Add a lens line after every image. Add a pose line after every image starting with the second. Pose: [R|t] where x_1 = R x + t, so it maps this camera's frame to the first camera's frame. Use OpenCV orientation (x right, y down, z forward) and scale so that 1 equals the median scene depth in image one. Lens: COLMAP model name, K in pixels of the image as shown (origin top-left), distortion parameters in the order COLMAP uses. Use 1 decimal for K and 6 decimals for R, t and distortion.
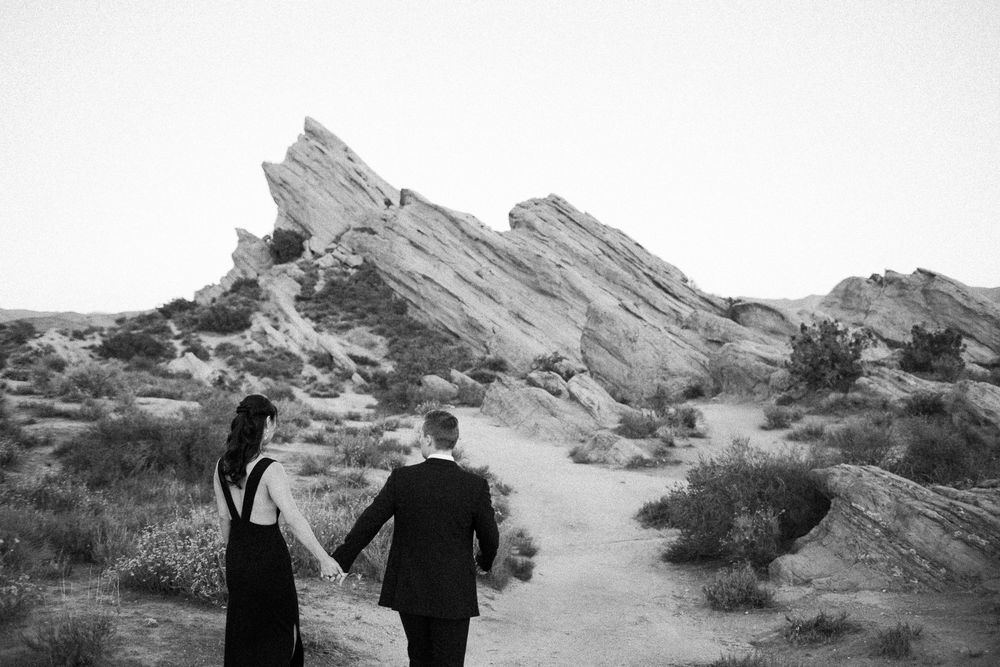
lens RADIAL K [[980.0, 0, 480.9], [0, 980.0, 337.7], [0, 0, 1]] dist [-0.003027, -0.015424]
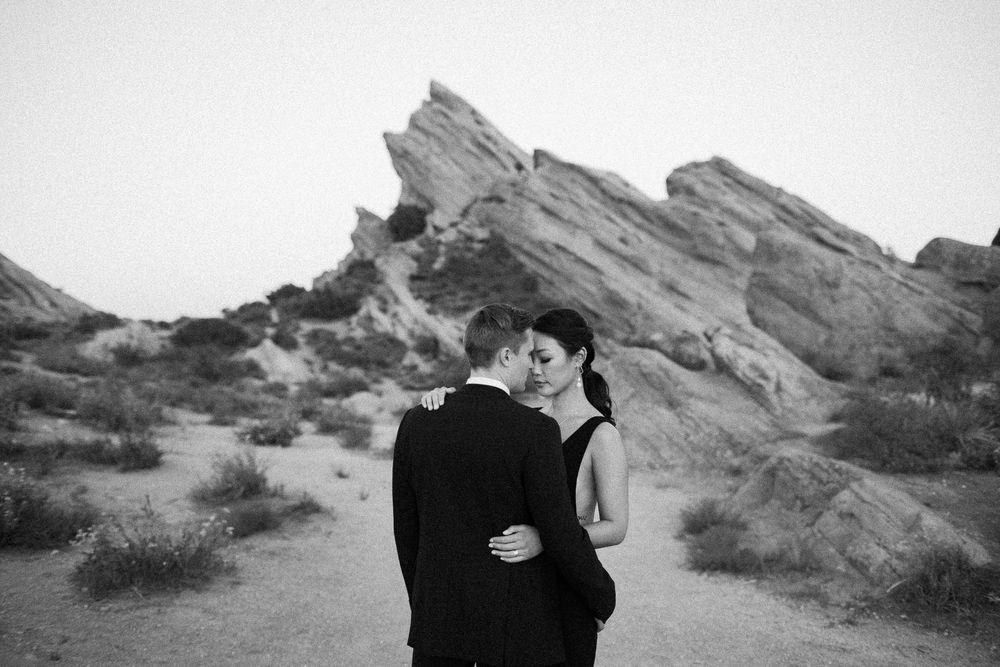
lens RADIAL K [[980.0, 0, 480.9], [0, 980.0, 337.7], [0, 0, 1]] dist [-0.003027, -0.015424]
pose [[0.984998, -0.022319, -0.171118, 0.018851], [0.022753, 0.999741, 0.000575, 0.013470], [0.171061, -0.004460, 0.985250, 0.159105]]
